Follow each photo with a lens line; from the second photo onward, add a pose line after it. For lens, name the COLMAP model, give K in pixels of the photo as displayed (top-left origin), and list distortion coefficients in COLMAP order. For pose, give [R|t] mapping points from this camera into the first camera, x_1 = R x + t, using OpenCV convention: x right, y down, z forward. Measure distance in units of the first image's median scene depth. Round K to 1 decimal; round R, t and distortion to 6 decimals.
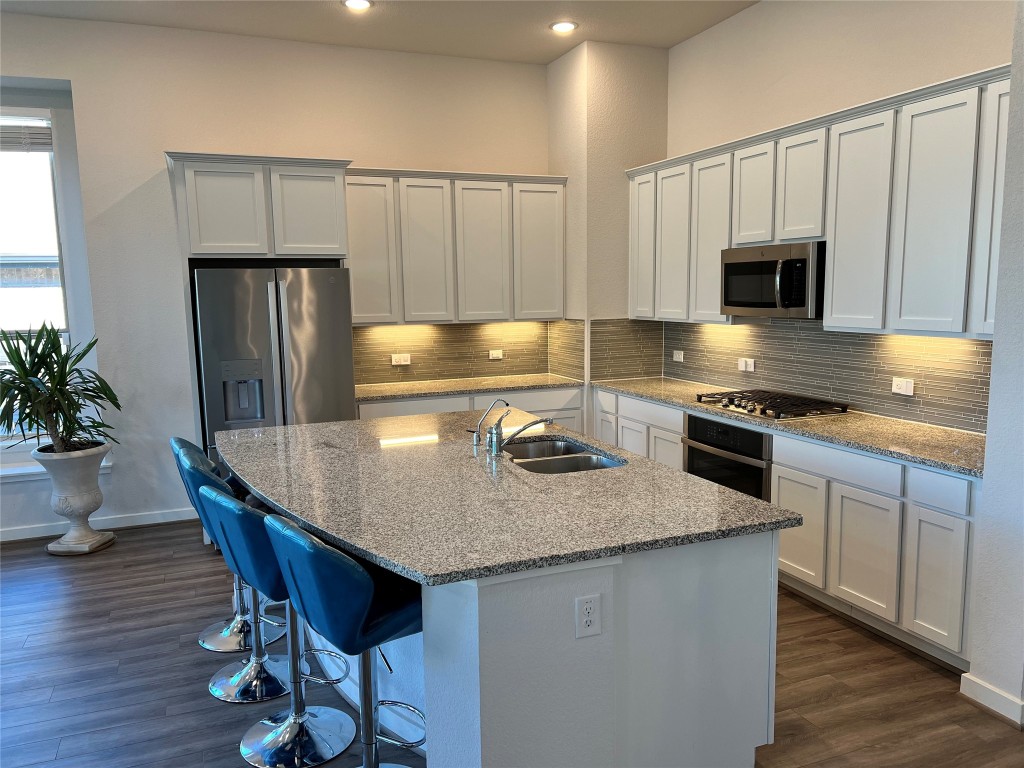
lens RADIAL K [[770.7, 0, 514.7], [0, 770.7, 395.0], [0, 0, 1]] dist [0.074993, -0.084131]
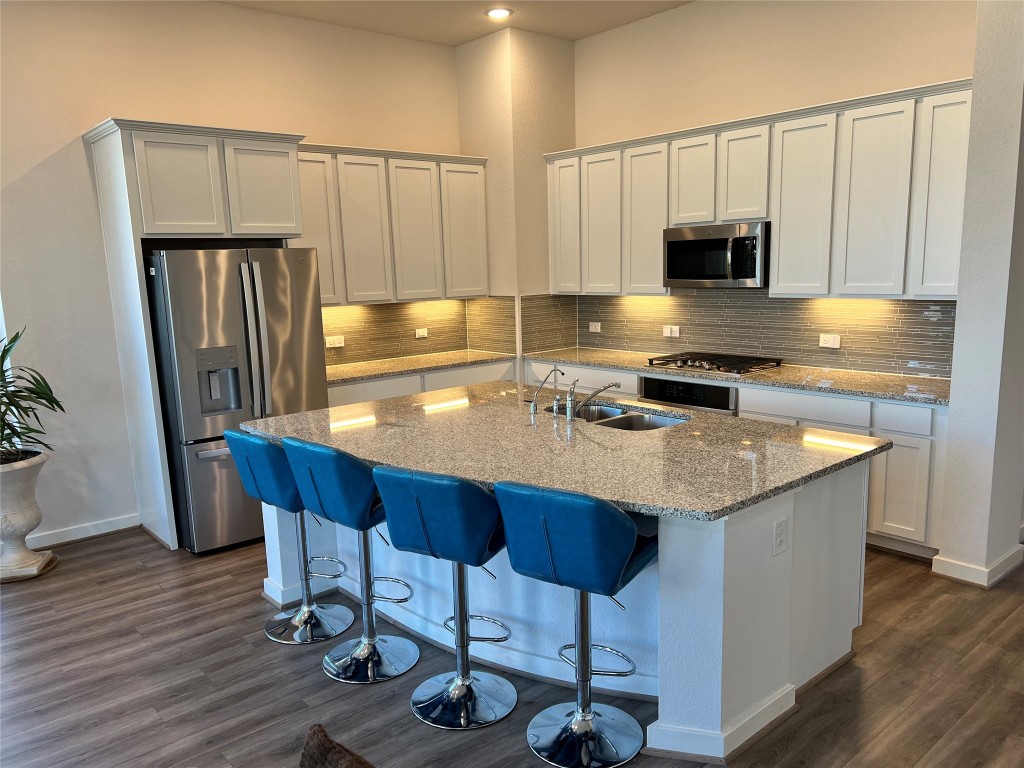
lens RADIAL K [[770.7, 0, 514.7], [0, 770.7, 395.0], [0, 0, 1]] dist [0.074993, -0.084131]
pose [[0.946264, -0.068362, 0.316088, -0.284693], [0.060113, 0.997550, 0.035785, -0.000170], [-0.317760, -0.014861, 0.948055, -0.001713]]
